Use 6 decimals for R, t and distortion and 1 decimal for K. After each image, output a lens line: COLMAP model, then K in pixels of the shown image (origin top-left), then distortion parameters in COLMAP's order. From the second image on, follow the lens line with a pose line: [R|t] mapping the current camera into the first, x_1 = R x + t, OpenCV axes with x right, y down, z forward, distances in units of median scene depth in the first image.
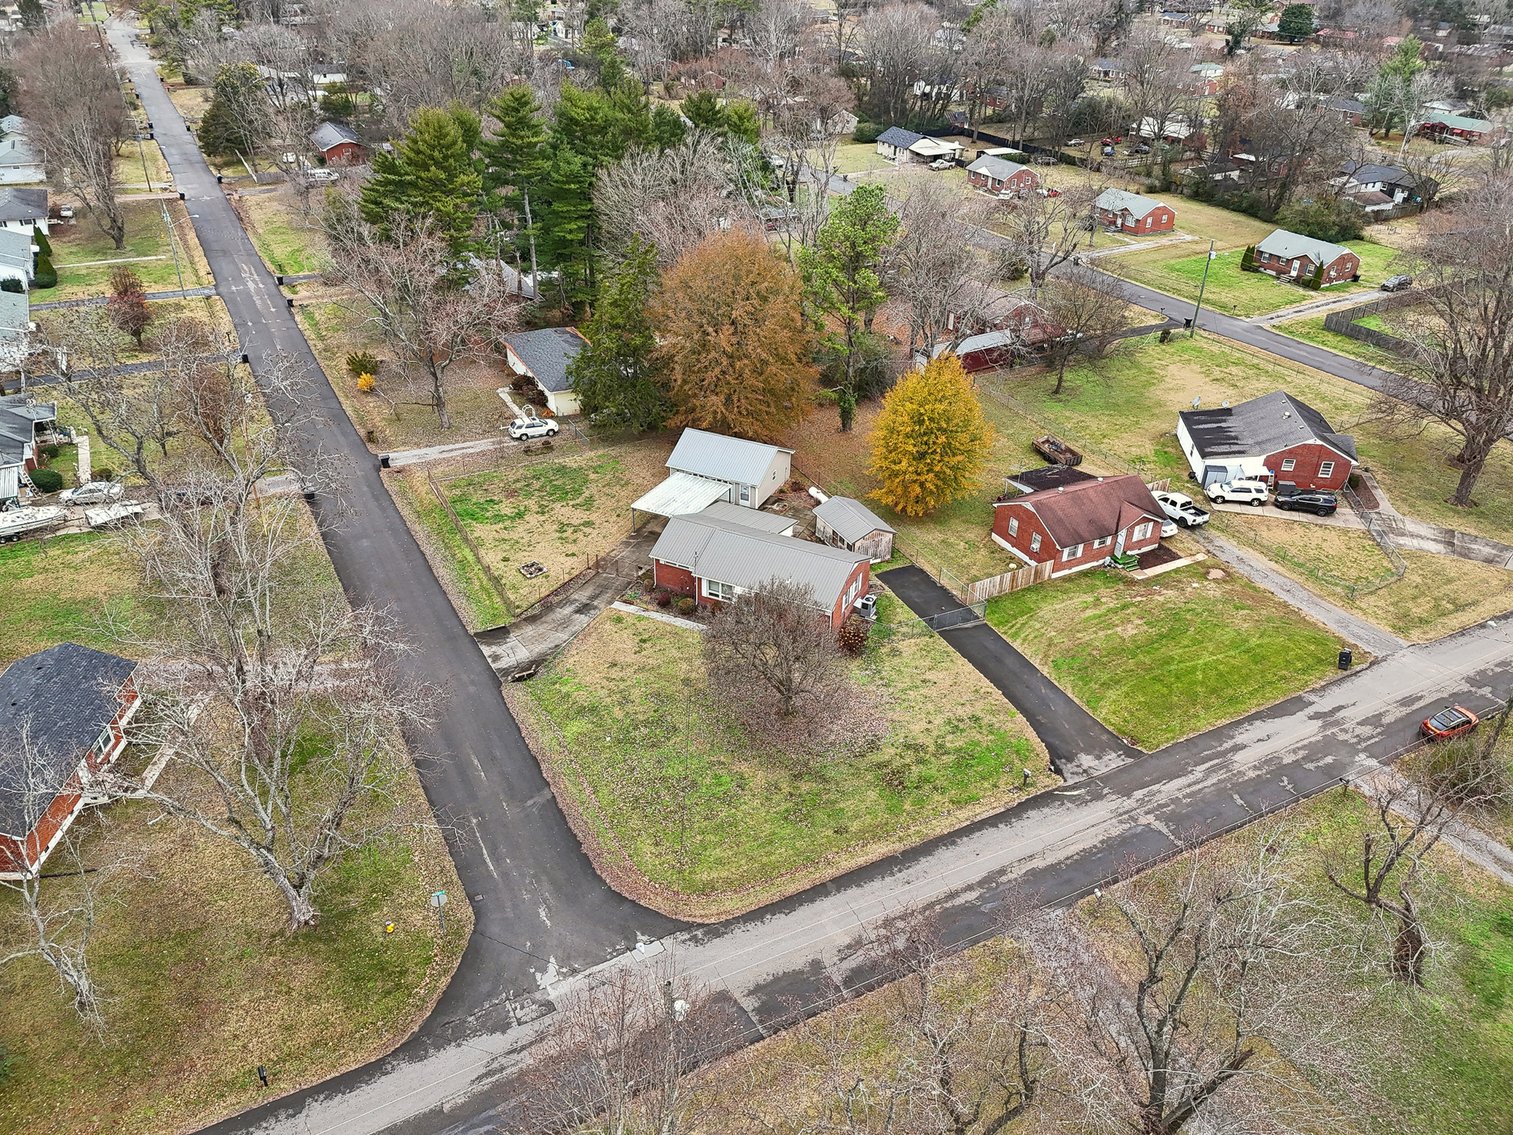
lens RADIAL K [[1123.2, 0, 756.9], [0, 1123.2, 570.8], [0, 0, 1]] dist [0.072449, -0.073853]
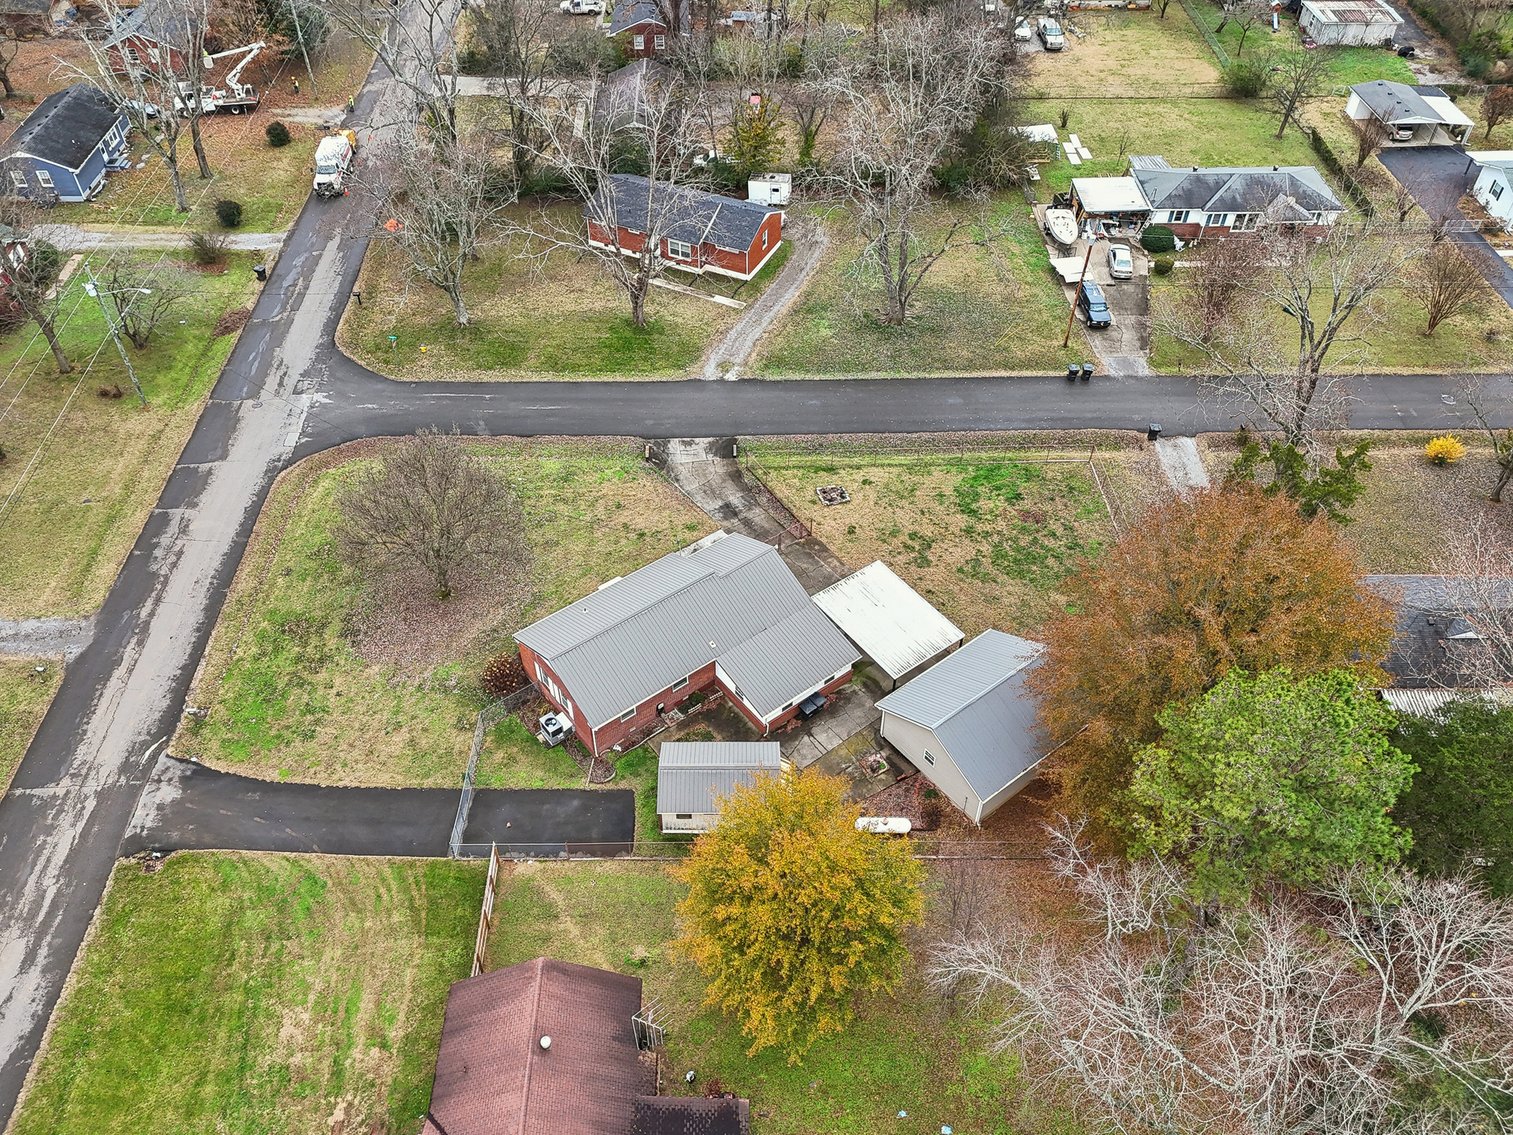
lens RADIAL K [[1169.9, 0, 756.5], [0, 1169.9, 567.5], [0, 0, 1]] dist [0.074626, -0.073042]
pose [[-0.446647, 0.610714, -0.653861, 0.422331], [-0.477095, 0.455666, 0.751497, -0.583269], [0.756893, 0.647608, 0.087847, 0.842987]]
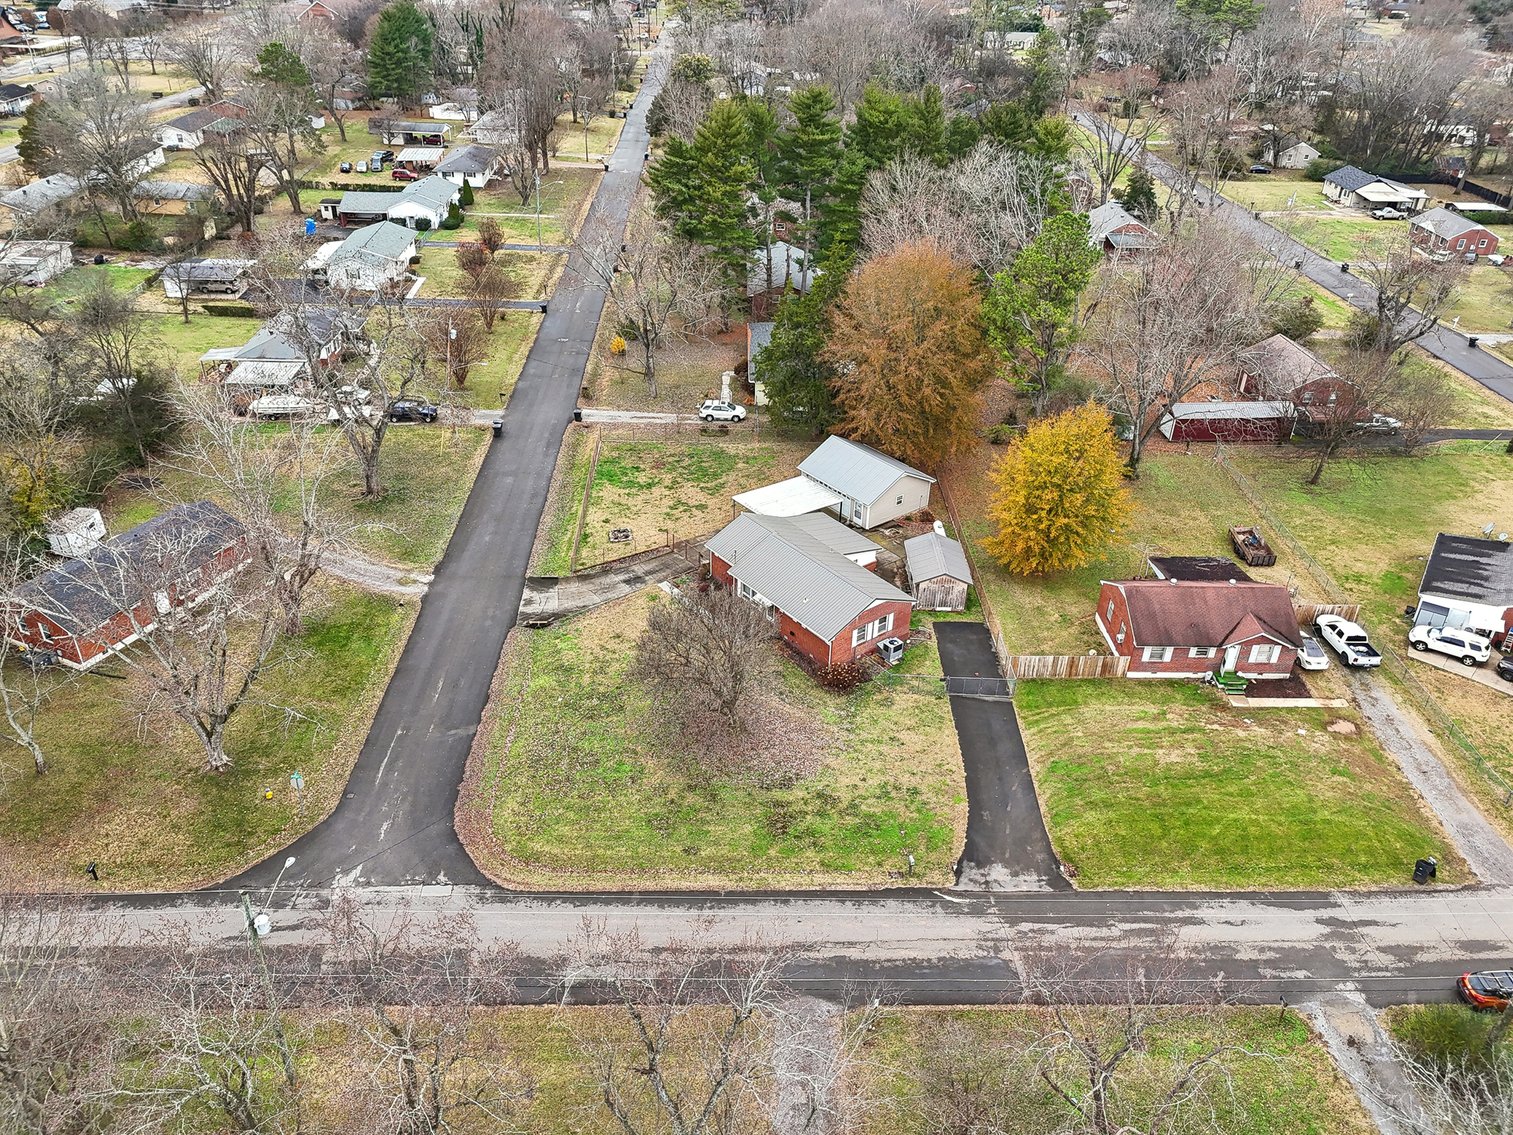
lens RADIAL K [[1123.2, 0, 756.9], [0, 1123.2, 570.8], [0, 0, 1]] dist [0.072449, -0.073853]
pose [[0.894650, 0.232633, -0.381424, 0.297119], [-0.235977, 0.970987, 0.038715, -0.036358], [0.379364, 0.055371, 0.923589, 0.077393]]
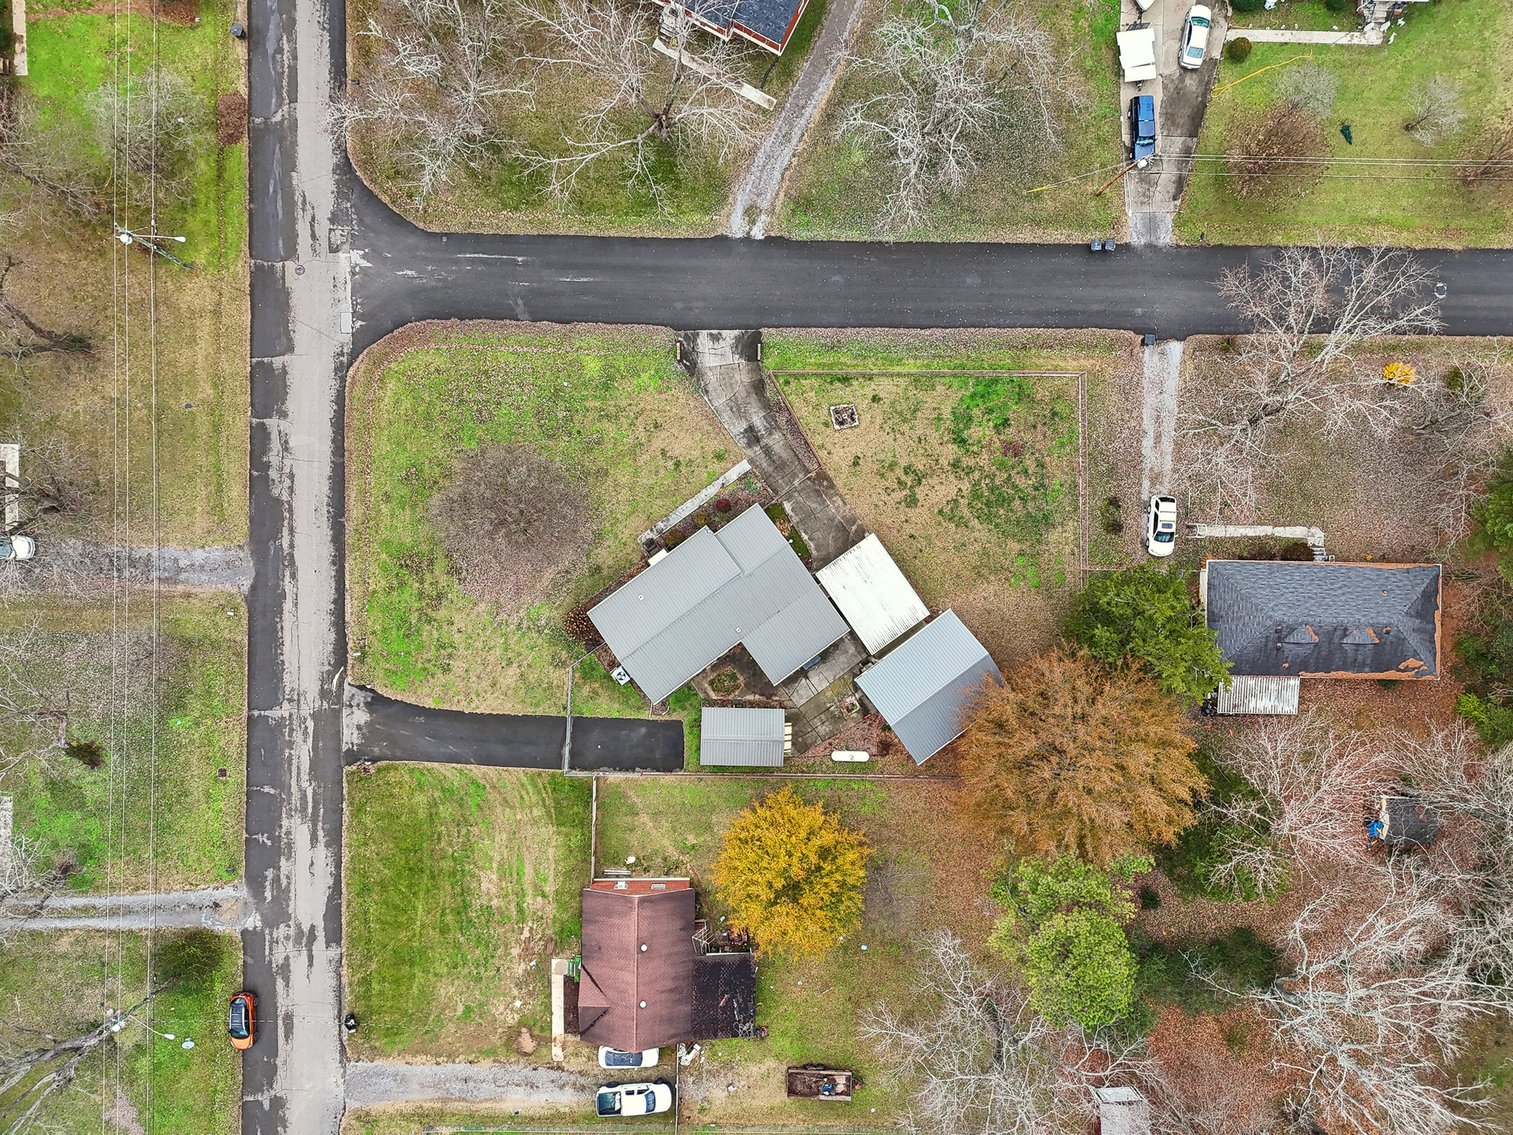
lens RADIAL K [[1123.2, 0, 756.9], [0, 1123.2, 570.8], [0, 0, 1]] dist [0.072449, -0.073853]
pose [[-0.474978, 0.879400, -0.032443, -0.009471], [-0.490962, -0.234219, 0.839105, -0.766743], [0.730310, 0.414485, 0.543001, 0.425935]]
